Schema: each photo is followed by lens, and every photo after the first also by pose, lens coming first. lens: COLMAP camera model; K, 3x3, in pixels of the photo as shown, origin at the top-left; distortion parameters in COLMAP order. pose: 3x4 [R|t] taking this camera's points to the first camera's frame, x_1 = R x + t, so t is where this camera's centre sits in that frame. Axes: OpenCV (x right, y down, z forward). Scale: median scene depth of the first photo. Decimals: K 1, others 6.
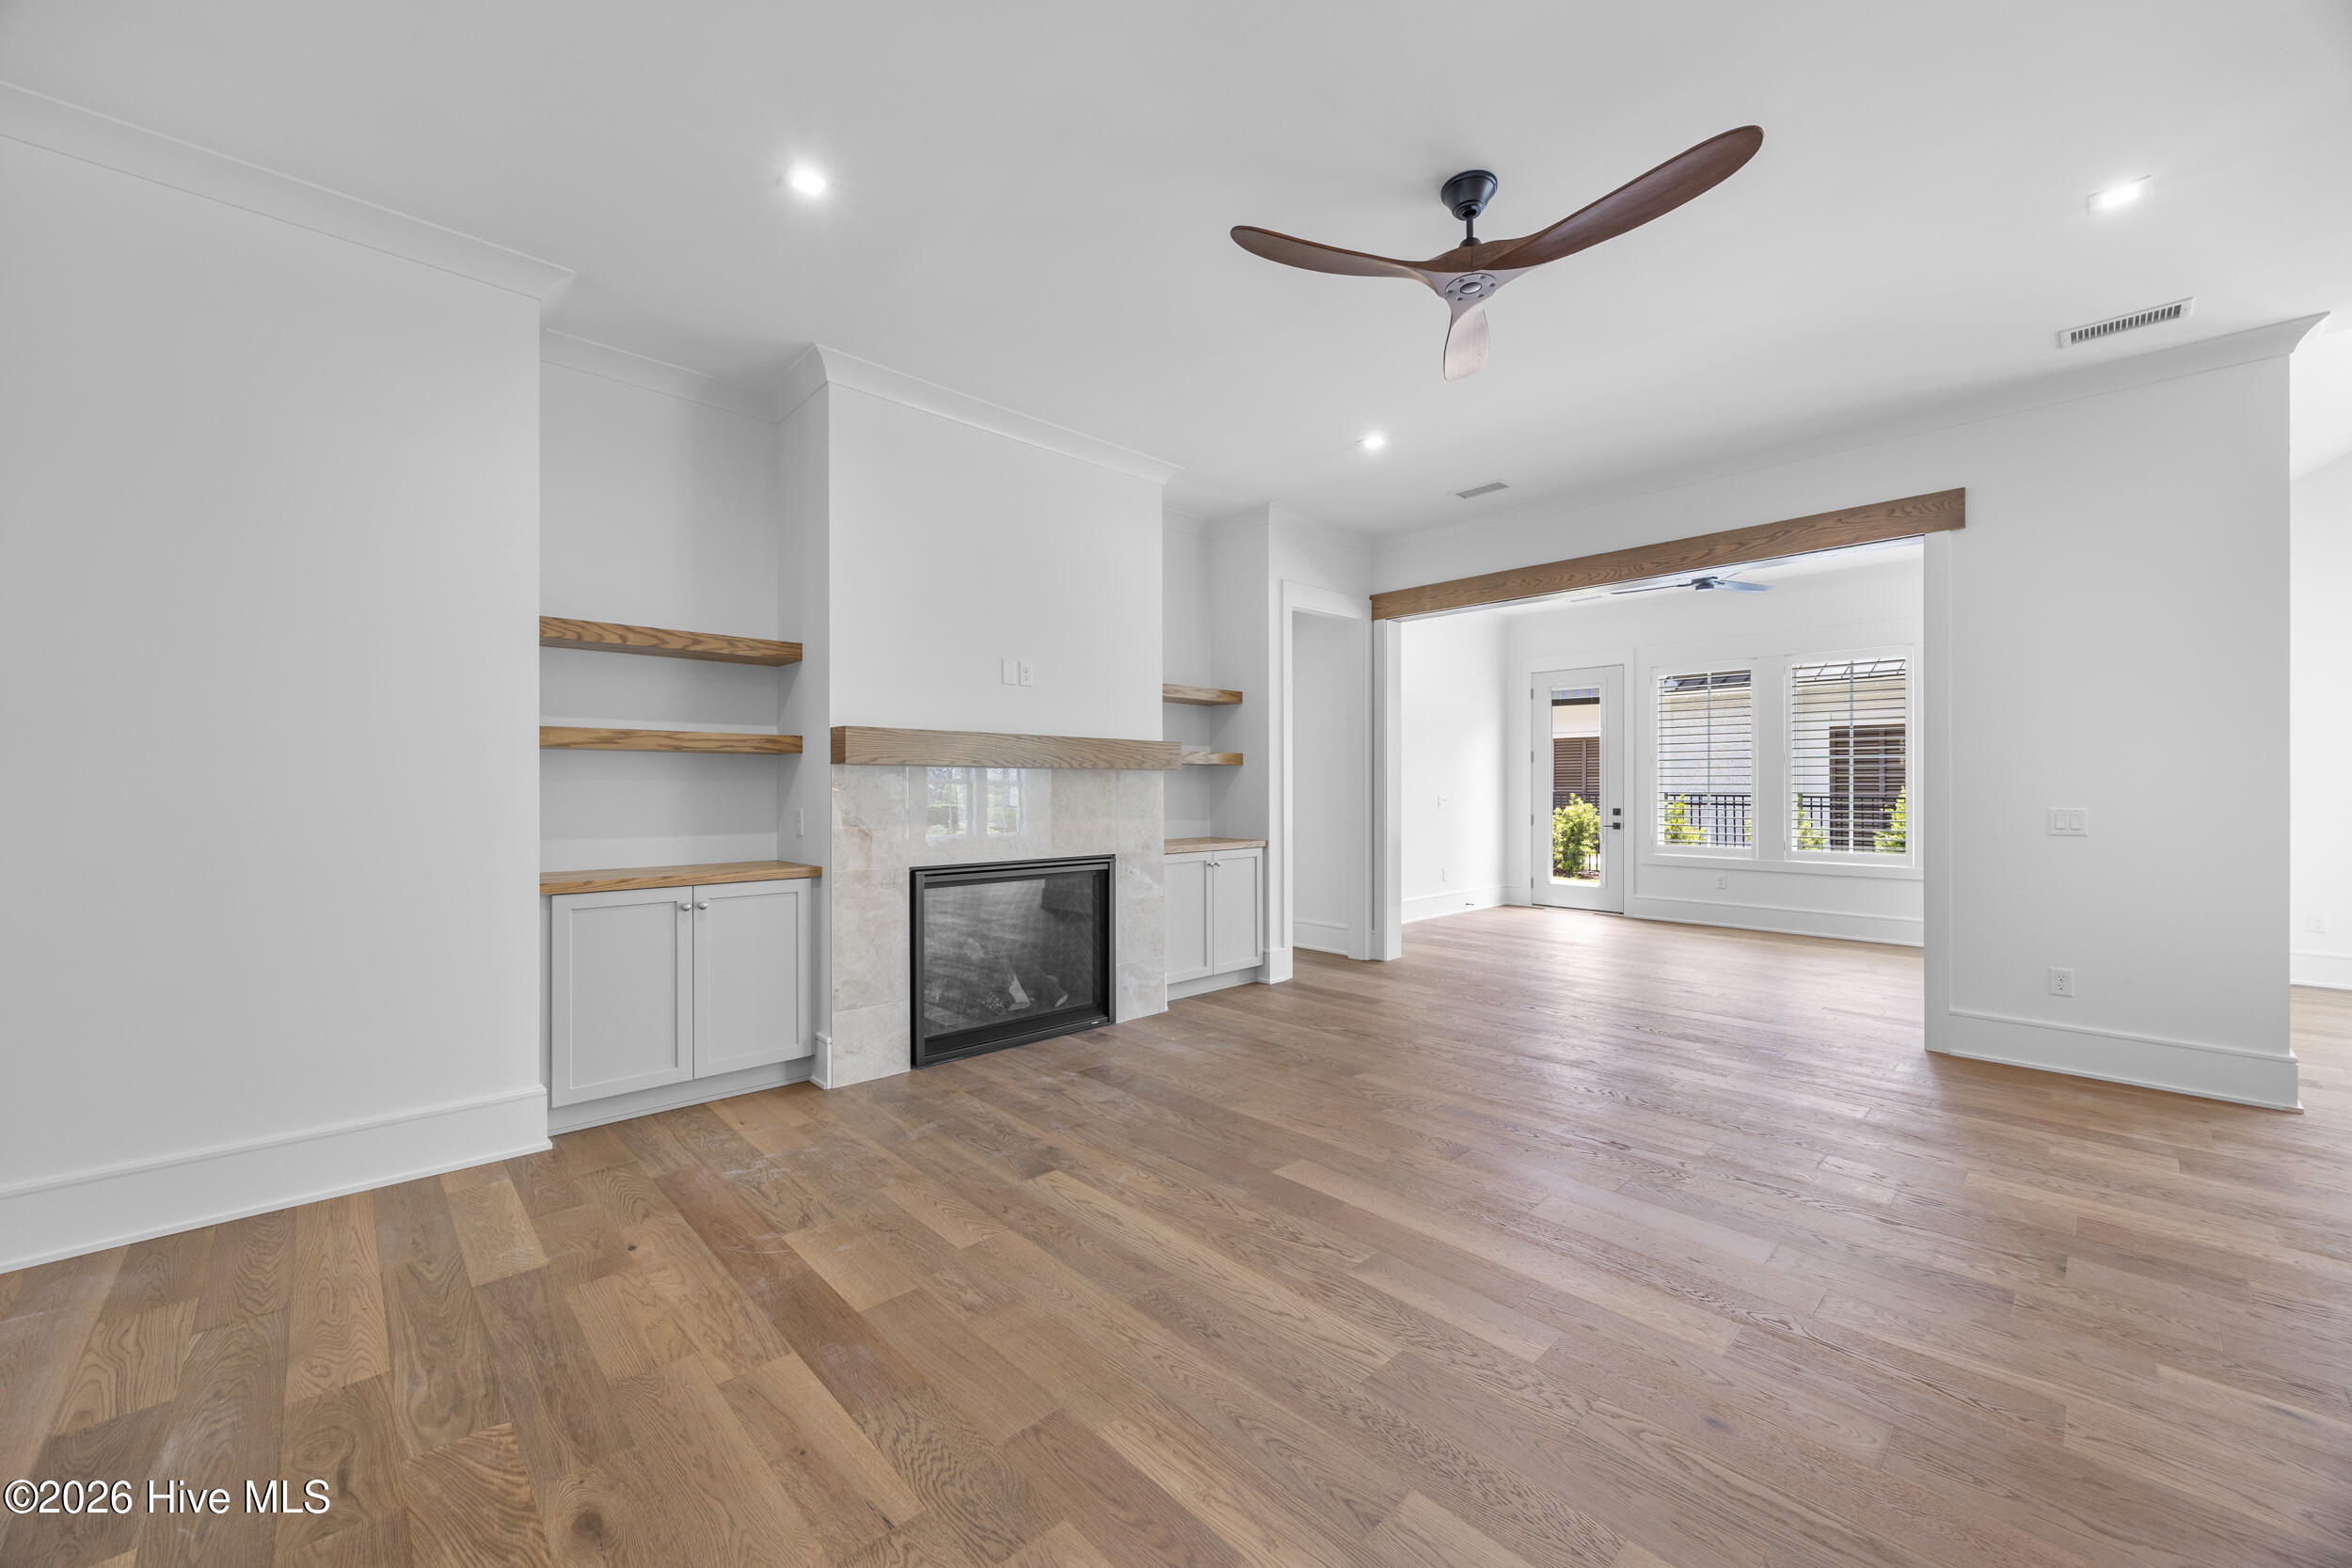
lens RADIAL K [[907.5, 0, 1165.8], [0, 907.5, 777.6], [0, 0, 1]] dist [-0.001301, 0.000399]
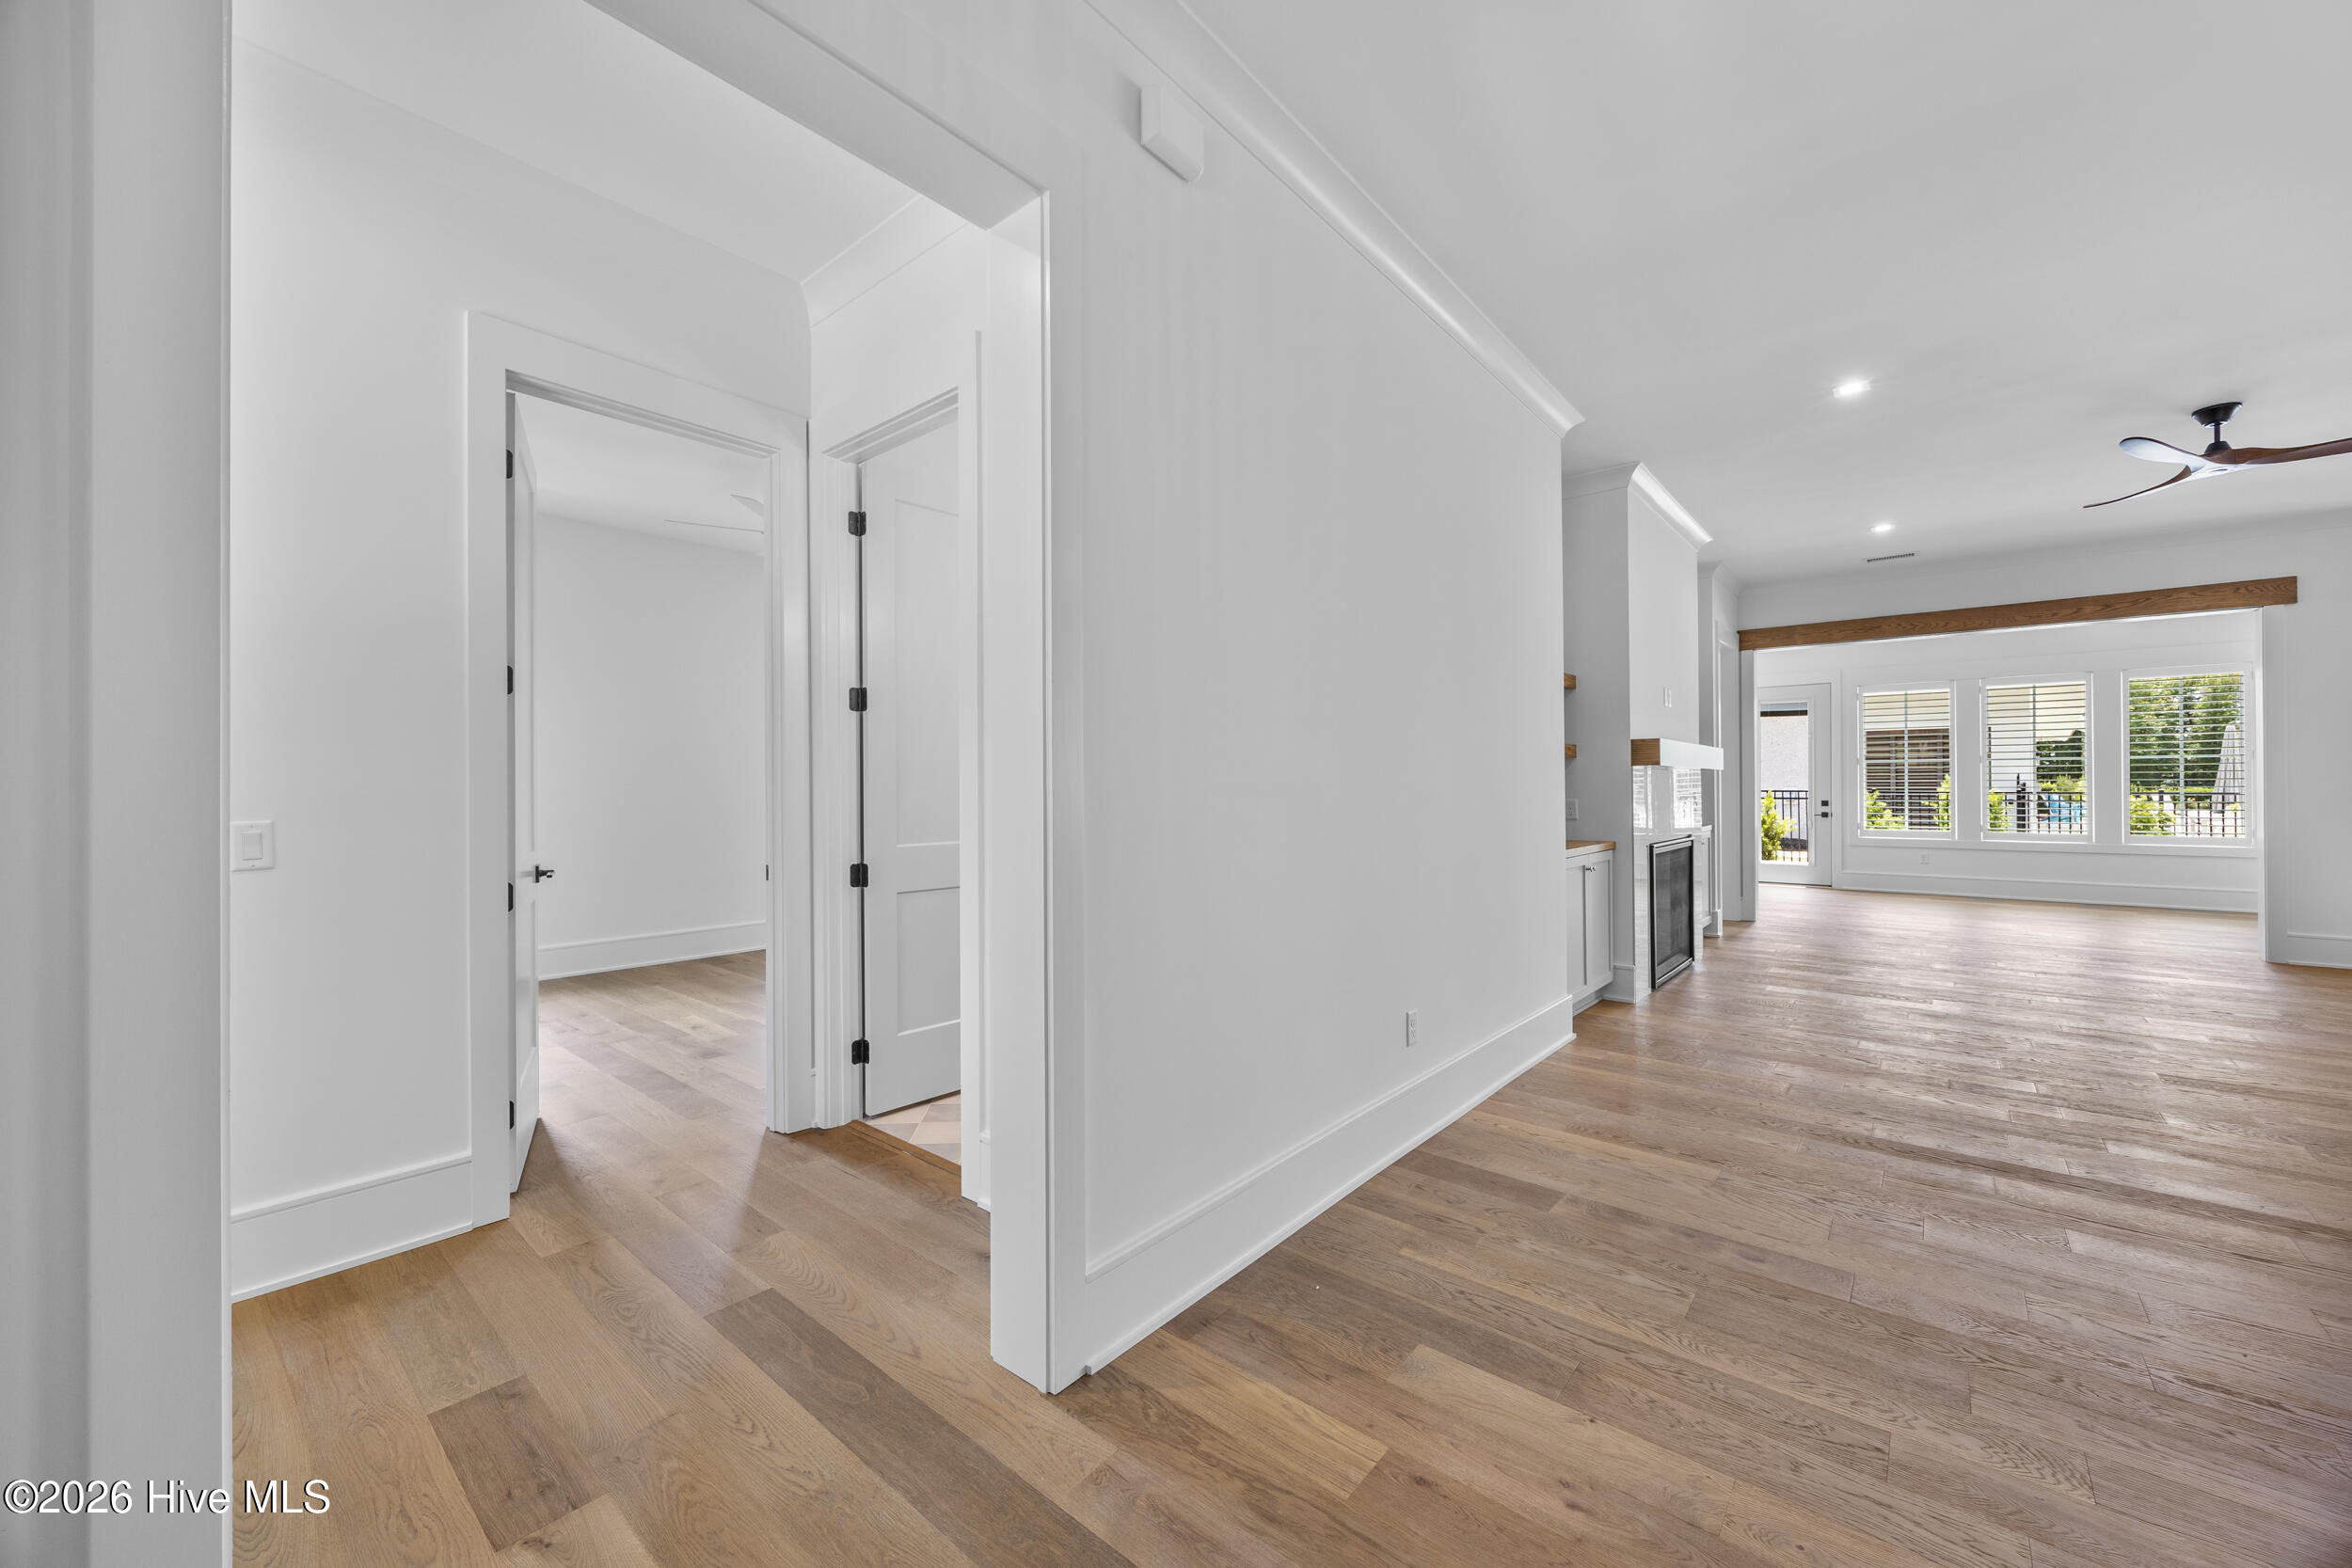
lens RADIAL K [[907.5, 0, 1169.8], [0, 907.5, 779.0], [0, 0, 1]] dist [-0.001301, 0.000399]
pose [[0.994186, -0.005004, 0.107558, -1.049082], [0.004908, 0.999987, 0.001158, -0.001854], [-0.107562, -0.000624, 0.994198, -0.252697]]
